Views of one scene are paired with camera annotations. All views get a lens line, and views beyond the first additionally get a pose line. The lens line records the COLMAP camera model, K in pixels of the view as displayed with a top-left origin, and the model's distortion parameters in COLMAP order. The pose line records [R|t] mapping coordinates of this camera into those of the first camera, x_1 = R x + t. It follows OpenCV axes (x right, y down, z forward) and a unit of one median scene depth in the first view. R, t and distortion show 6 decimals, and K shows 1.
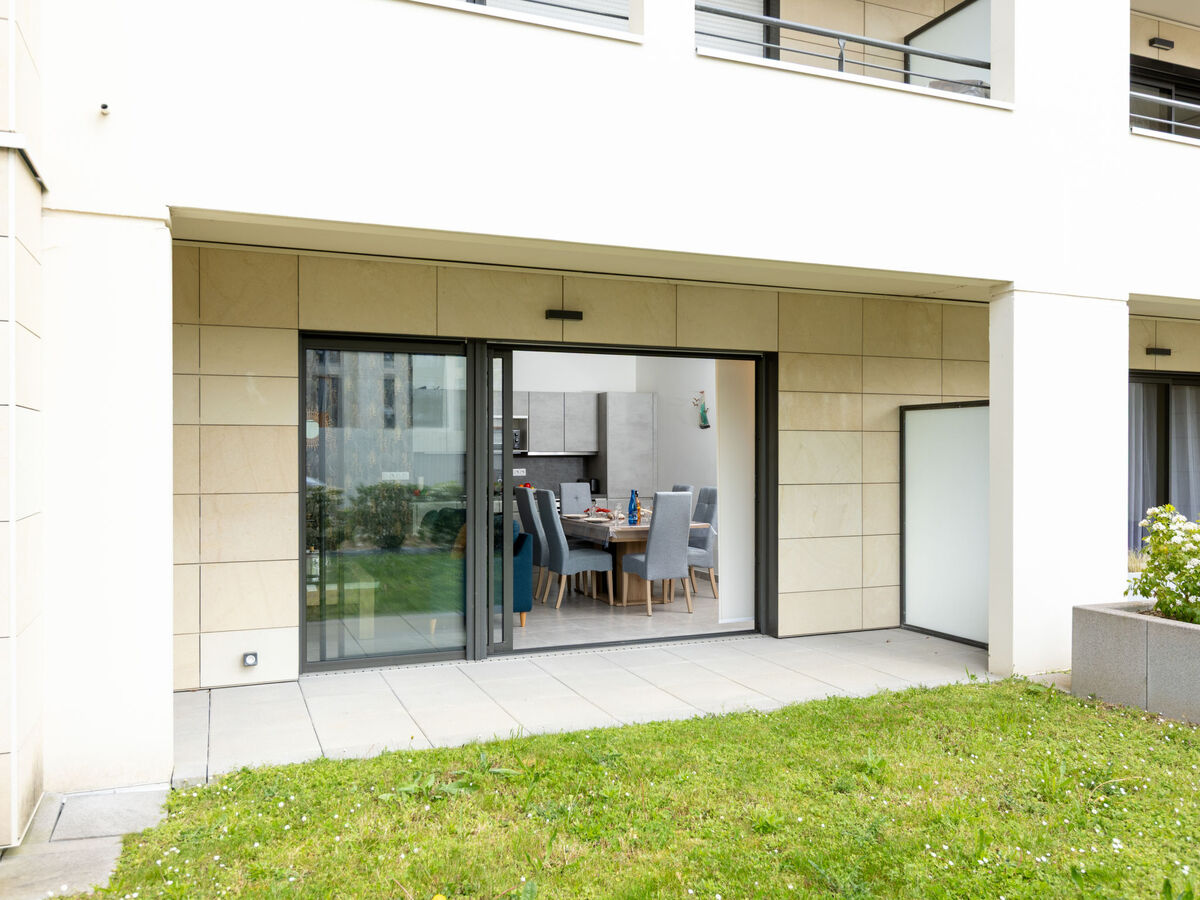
lens RADIAL K [[933.8, 0, 600.0], [0, 933.8, 450.0], [0, 0, 1]] dist [-0.000136, -0.000038]
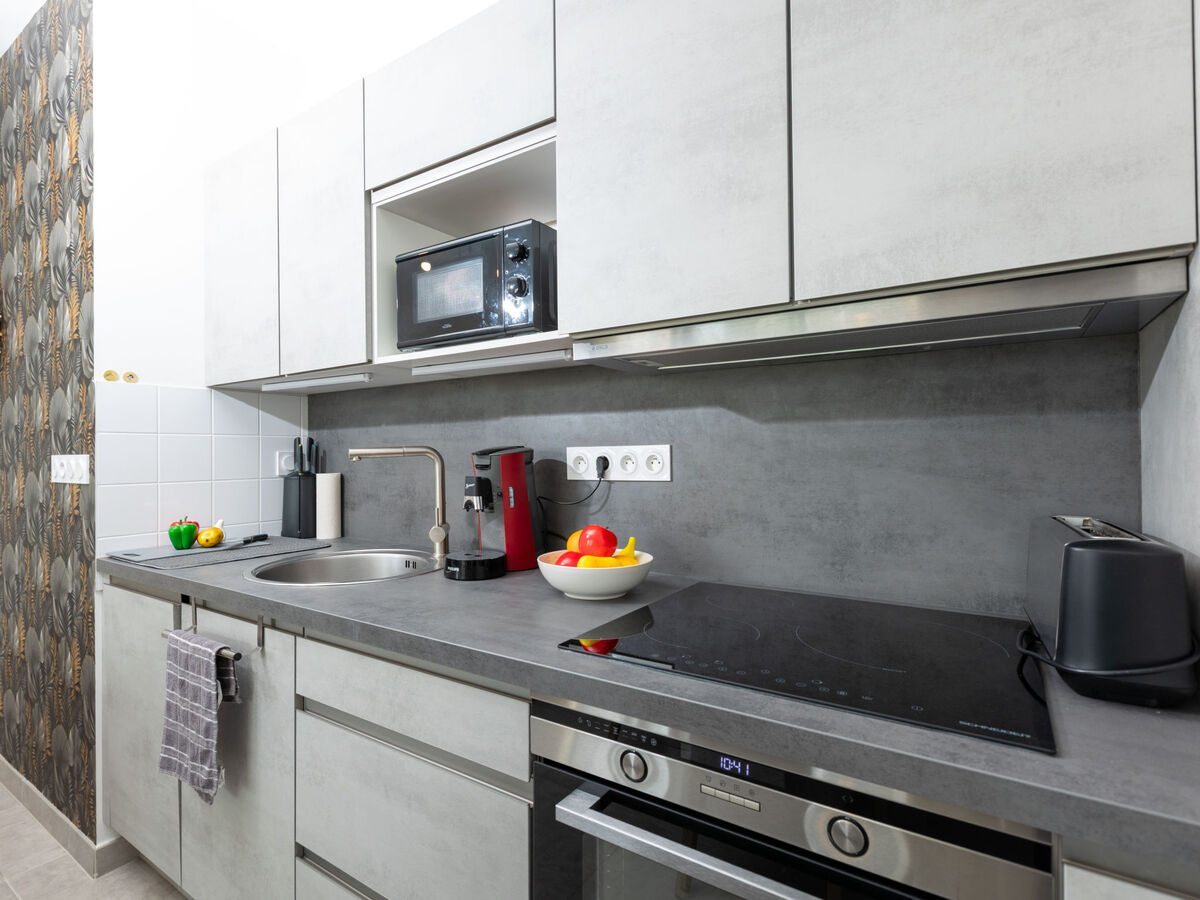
lens RADIAL K [[605.4, 0, 591.8], [0, 605.4, 445.6], [0, 0, 1]] dist [-0.001130, 0.000301]
pose [[0.562391, -0.013190, -0.826767, 0.014951], [0.007562, 0.999913, -0.010808, 0.023409], [0.826837, -0.000174, 0.562441, 1.011108]]
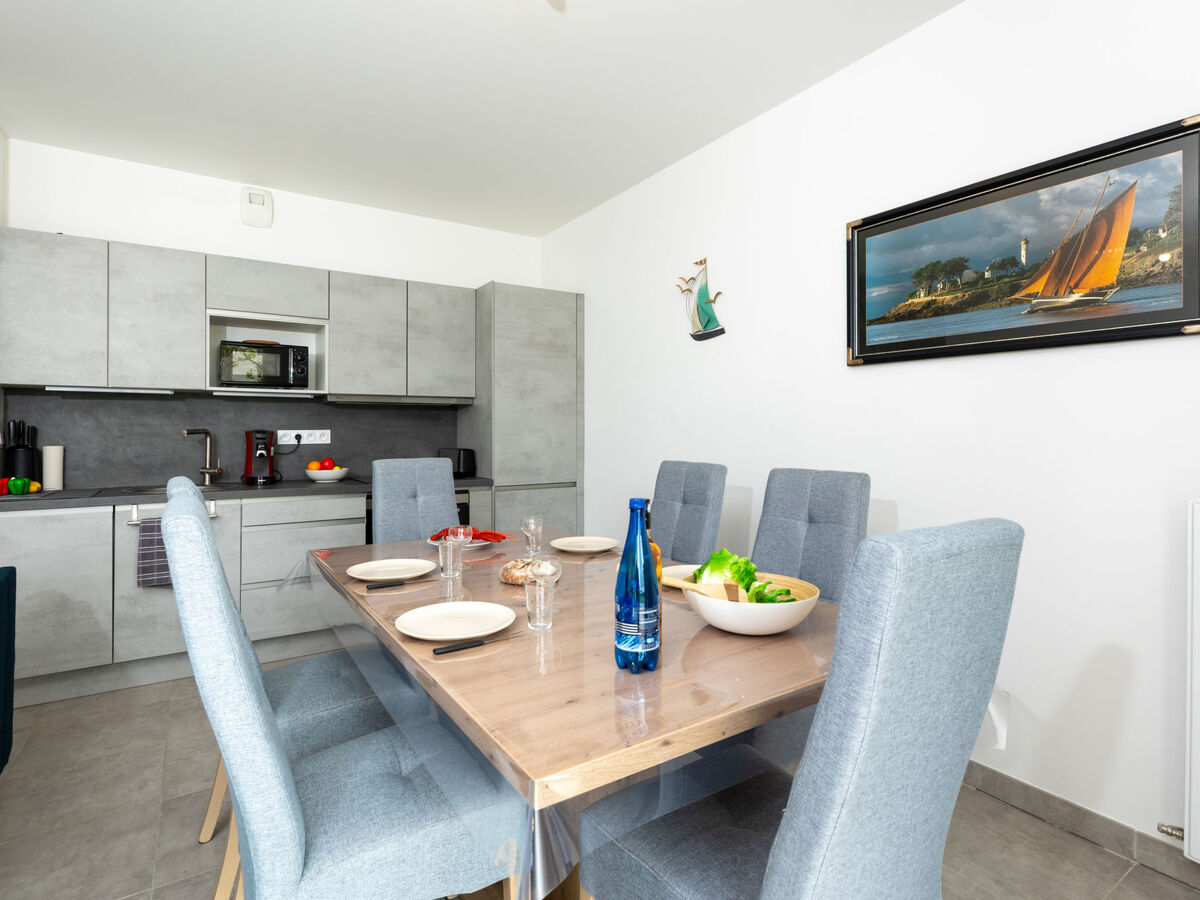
lens RADIAL K [[610.3, 0, 600.5], [0, 610.3, 424.1], [0, 0, 1]] dist [-0.001139, -0.000129]
pose [[0.980544, 0.002396, 0.196284, 0.000058], [0.000448, 0.999896, -0.014443, 0.023730], [-0.196298, 0.014250, 0.980441, 0.709019]]
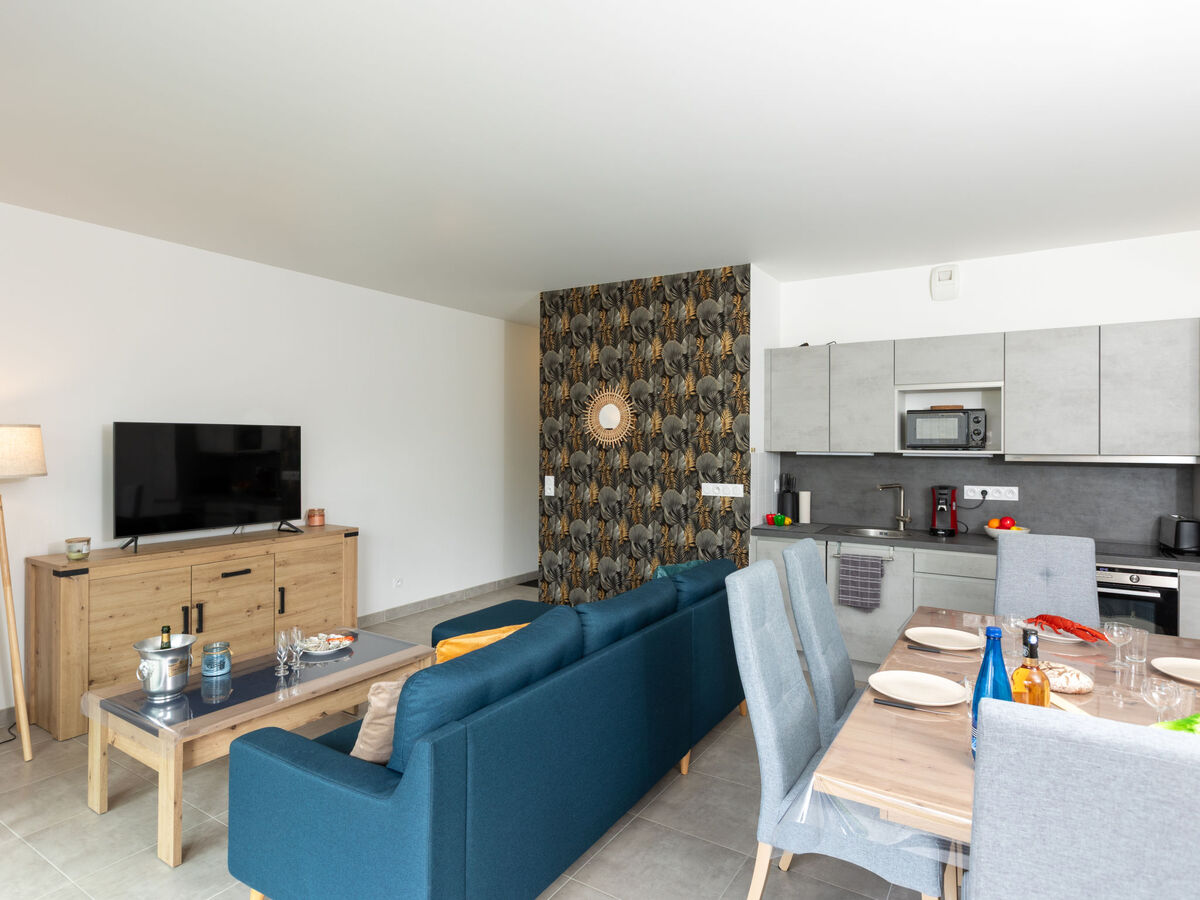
lens RADIAL K [[674.7, 0, 598.3], [0, 674.7, 444.5], [0, 0, 1]] dist [0.000500, -0.000013]
pose [[0.579993, 0.006052, -0.814599, 0.094857], [-0.006867, 0.999973, 0.002540, -0.002828], [0.814592, 0.004121, 0.580019, 0.664409]]
